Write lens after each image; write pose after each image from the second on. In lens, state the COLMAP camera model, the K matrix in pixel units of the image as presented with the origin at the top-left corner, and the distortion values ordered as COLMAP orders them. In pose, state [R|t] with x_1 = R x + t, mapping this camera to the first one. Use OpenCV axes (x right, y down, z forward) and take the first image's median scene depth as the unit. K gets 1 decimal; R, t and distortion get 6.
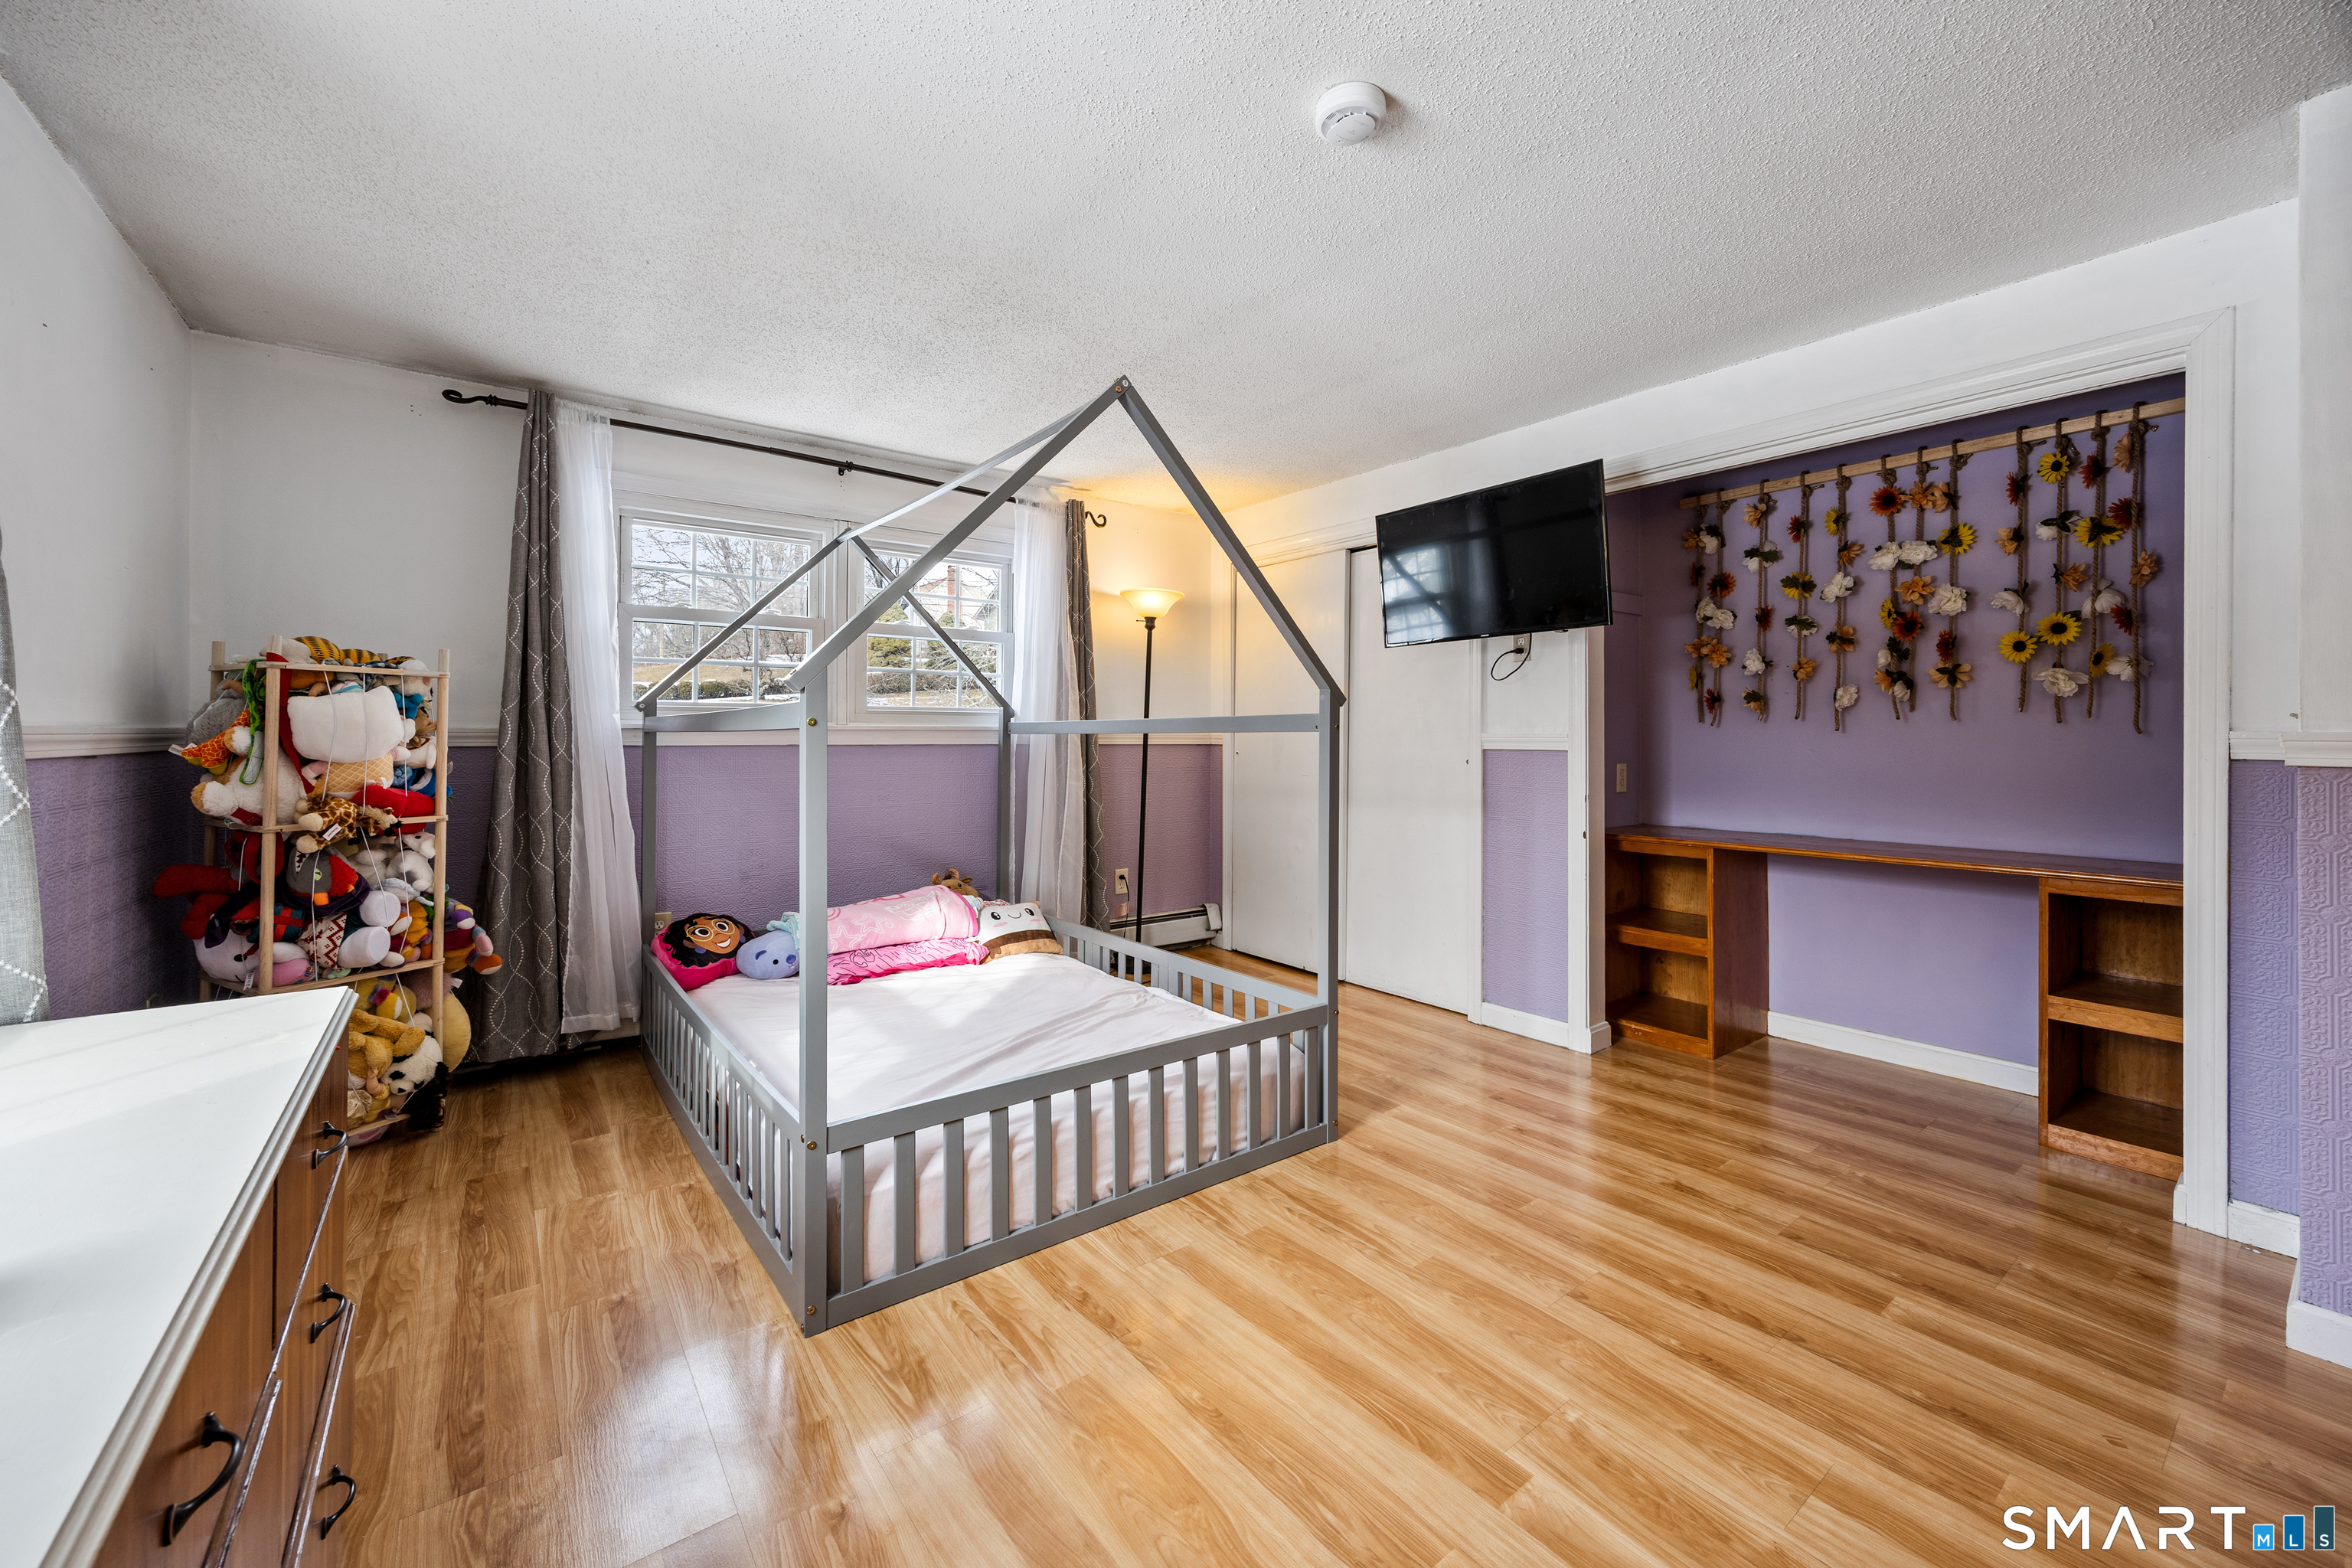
lens RADIAL K [[936.0, 0, 1177.4], [0, 936.0, 754.1], [0, 0, 1]] dist [0.000459, 0.000215]
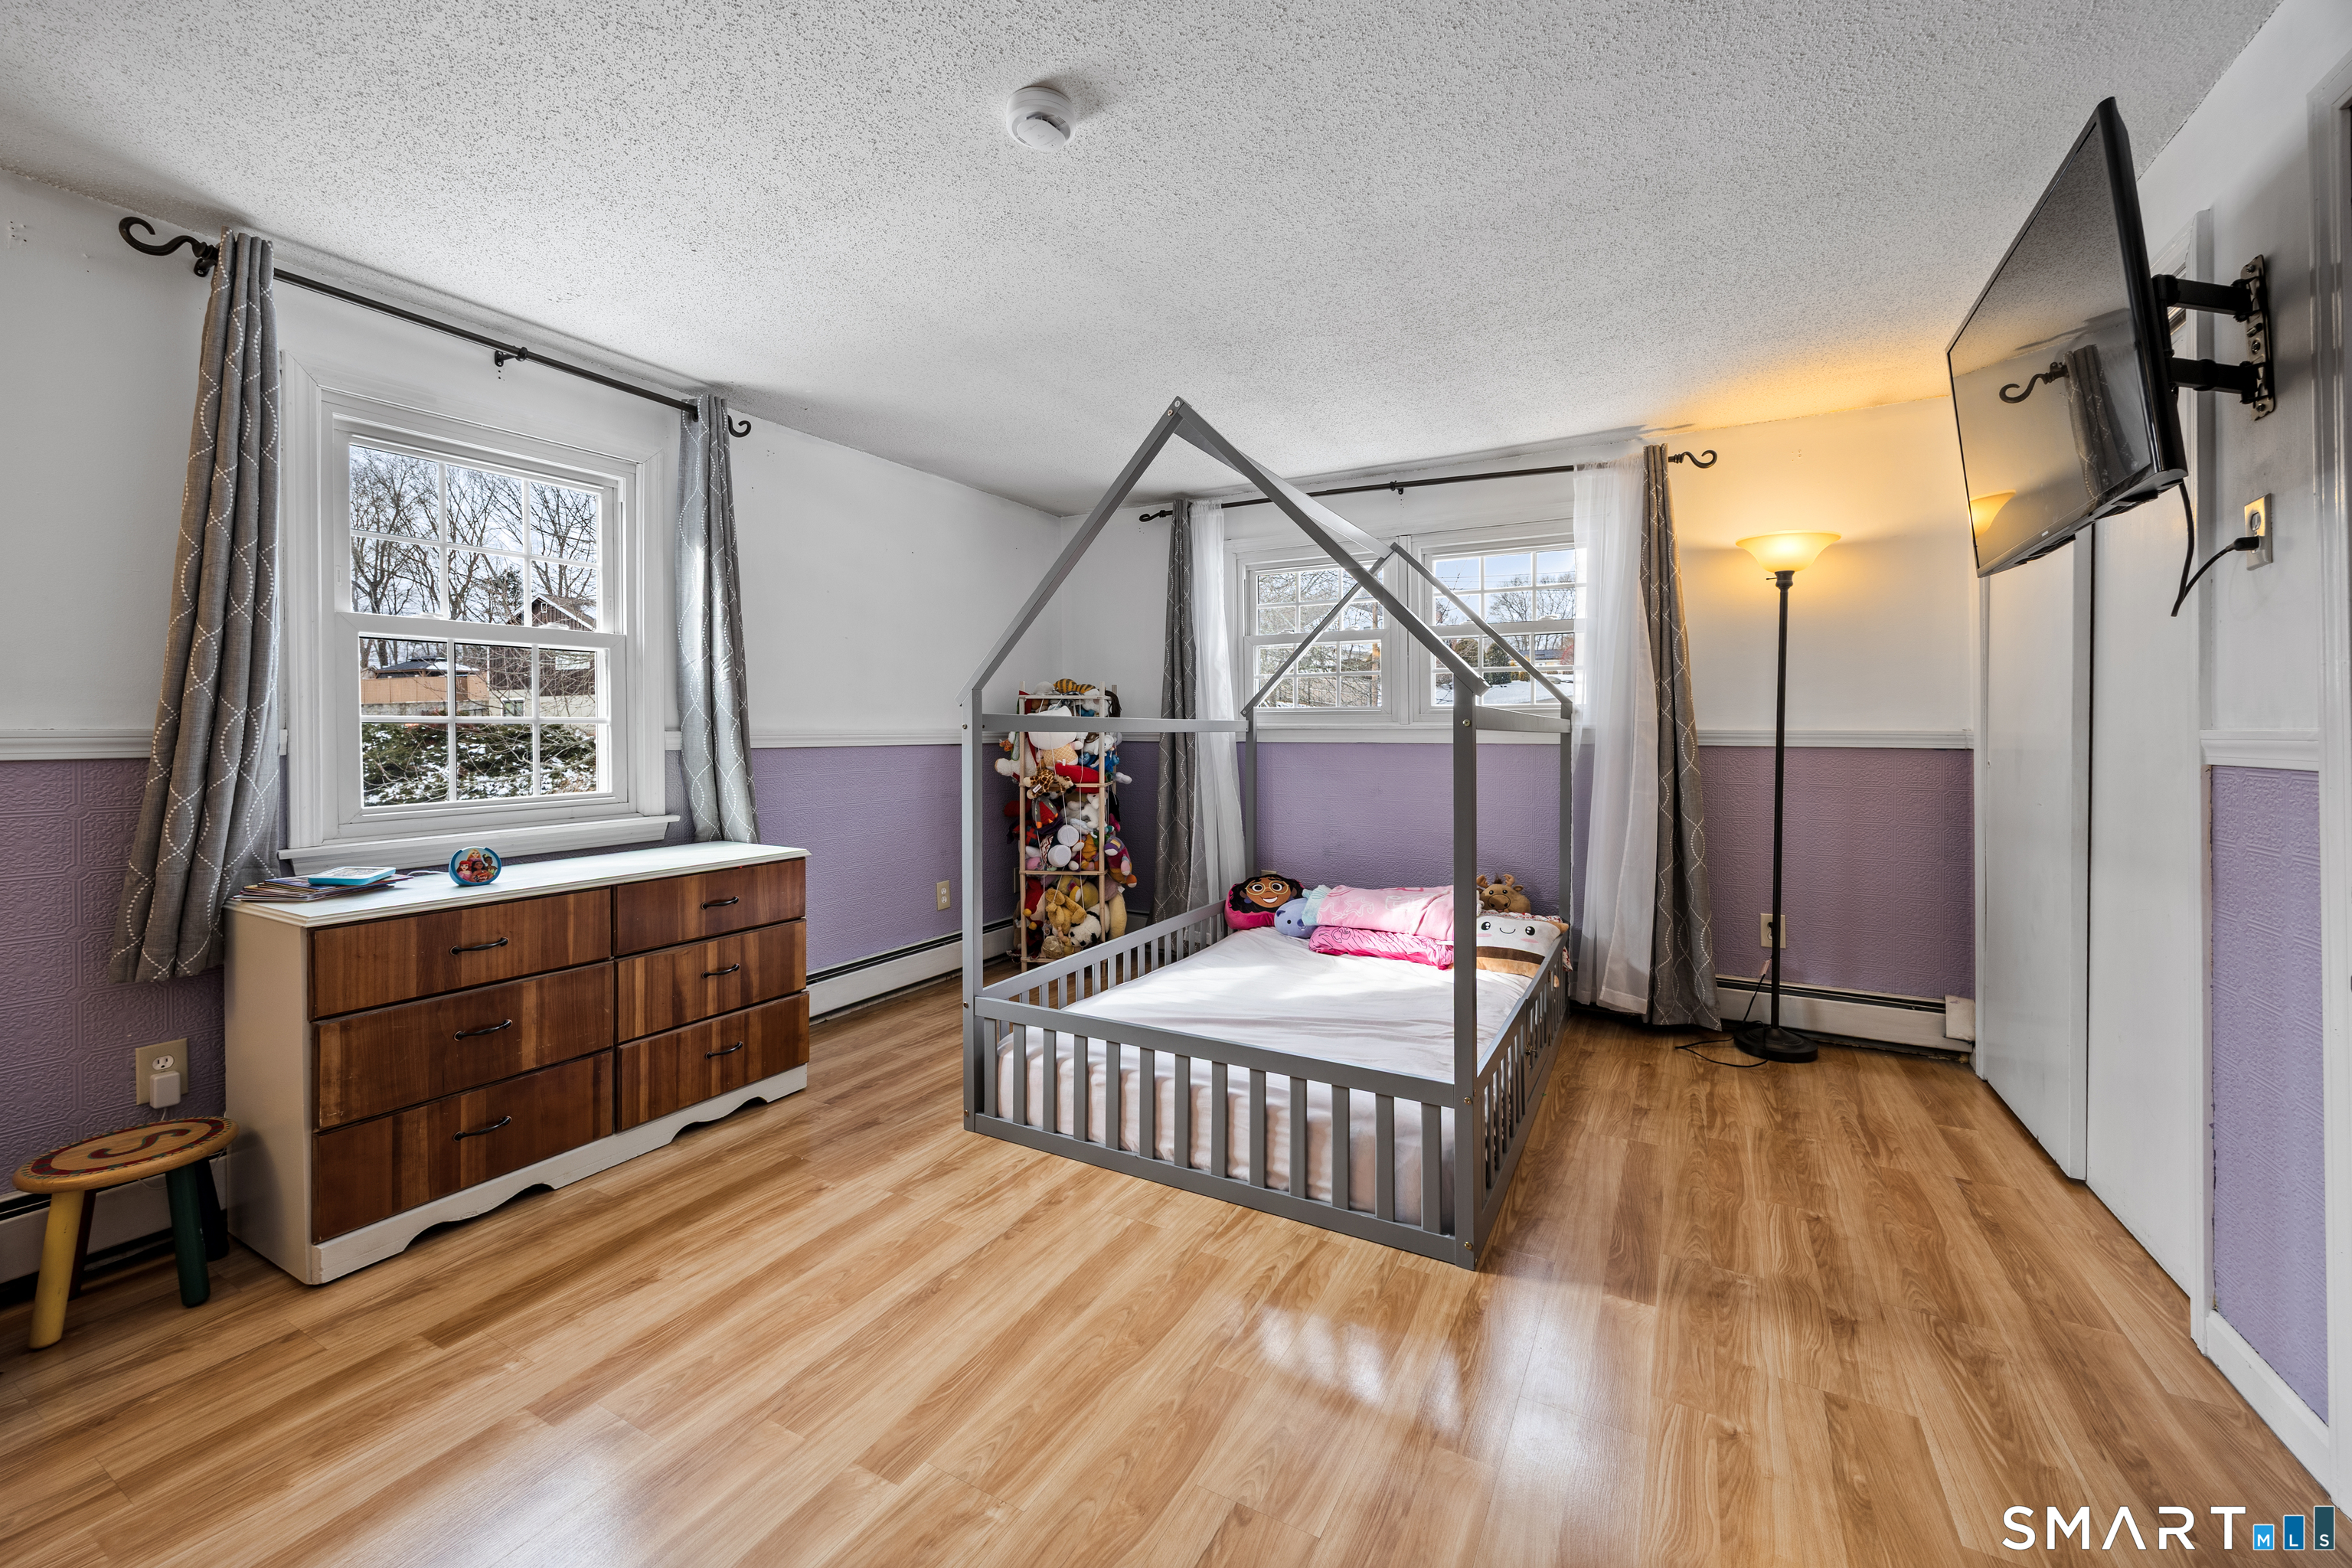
lens RADIAL K [[936.0, 0, 1177.4], [0, 936.0, 754.1], [0, 0, 1]] dist [0.000459, 0.000215]
pose [[0.395225, 0.020648, -0.918352, 0.763839], [-0.017423, 0.999736, 0.014980, -0.012785], [0.918419, 0.010080, 0.395480, 0.478113]]
